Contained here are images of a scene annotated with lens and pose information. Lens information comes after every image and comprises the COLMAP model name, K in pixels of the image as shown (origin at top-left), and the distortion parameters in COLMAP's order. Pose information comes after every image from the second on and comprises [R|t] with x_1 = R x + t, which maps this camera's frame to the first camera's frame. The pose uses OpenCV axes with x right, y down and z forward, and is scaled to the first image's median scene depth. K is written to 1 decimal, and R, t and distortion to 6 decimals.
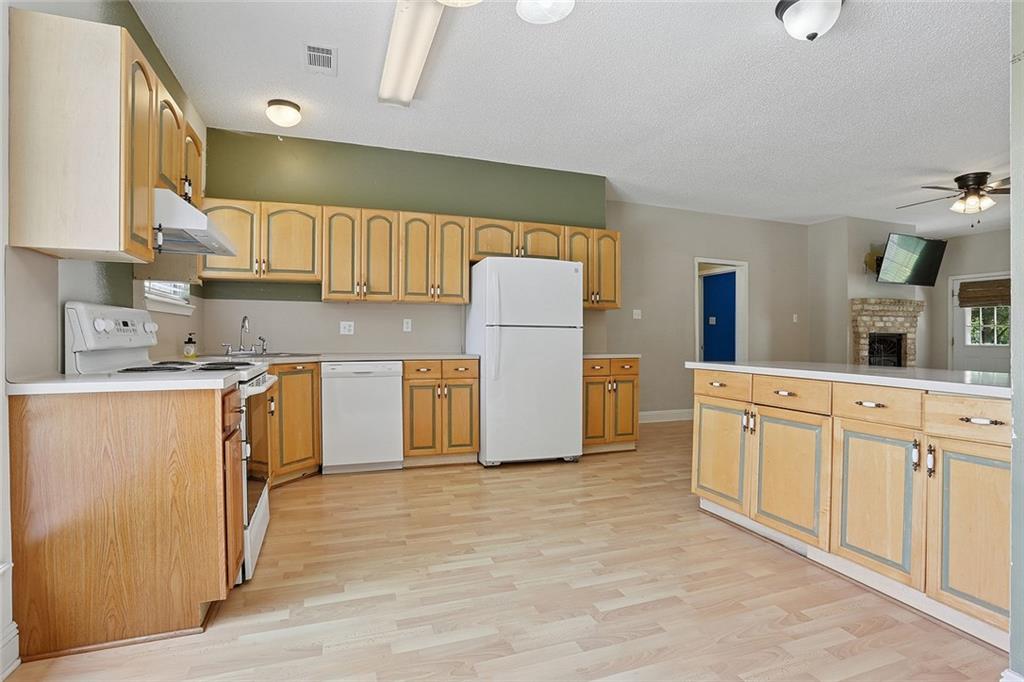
lens RADIAL K [[505.7, 0, 514.3], [0, 505.7, 333.7], [0, 0, 1]] dist [-0.014229, 0.000418]
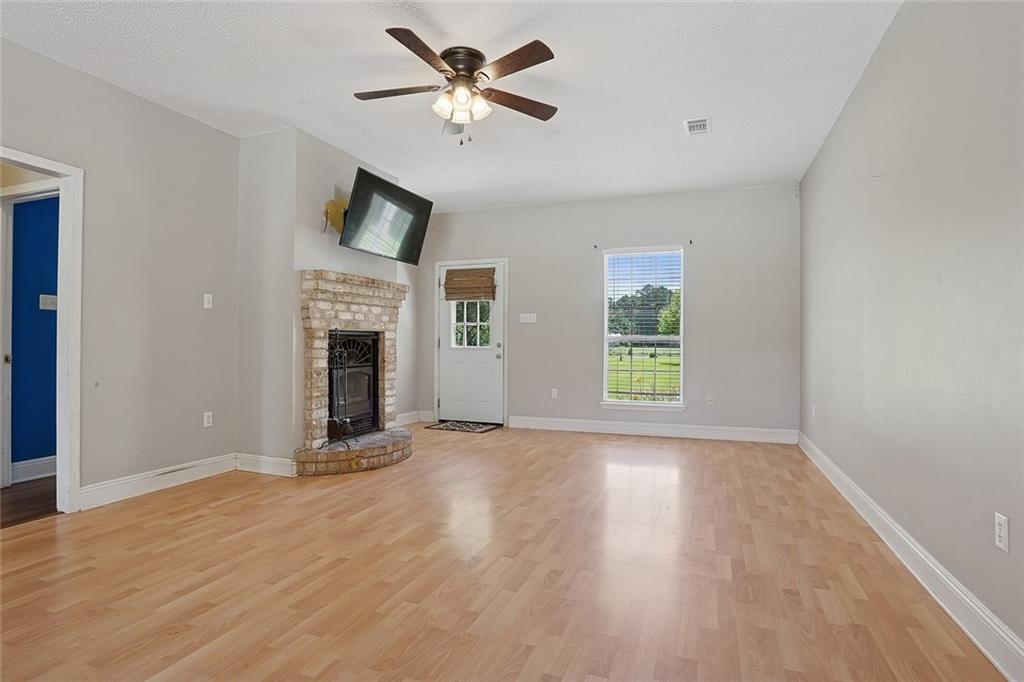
lens RADIAL K [[505.7, 0, 514.3], [0, 505.7, 333.7], [0, 0, 1]] dist [-0.014229, 0.000418]
pose [[0.653519, 0.006529, 0.756882, 0.386023], [-0.004787, 0.999978, -0.004492, 0.004745], [-0.756895, -0.000687, 0.653536, 0.427524]]
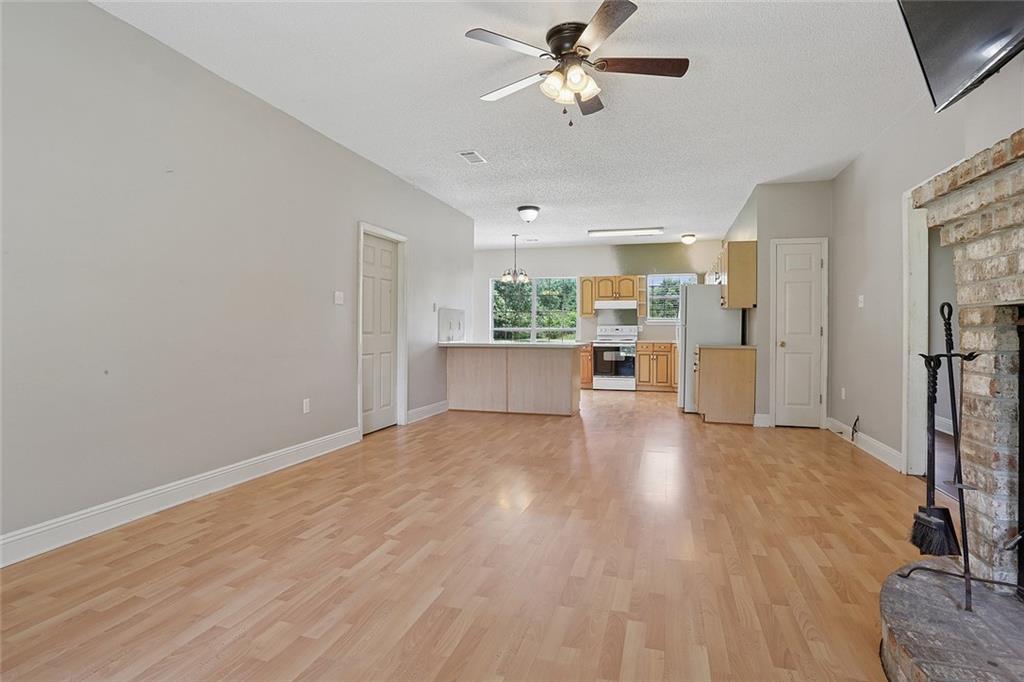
lens RADIAL K [[505.7, 0, 514.3], [0, 505.7, 333.7], [0, 0, 1]] dist [-0.014229, 0.000418]
pose [[-0.598294, -0.006972, -0.801246, 1.021788], [-0.002642, 0.999974, -0.006728, 0.014158], [0.801272, -0.001909, -0.598297, 0.940380]]
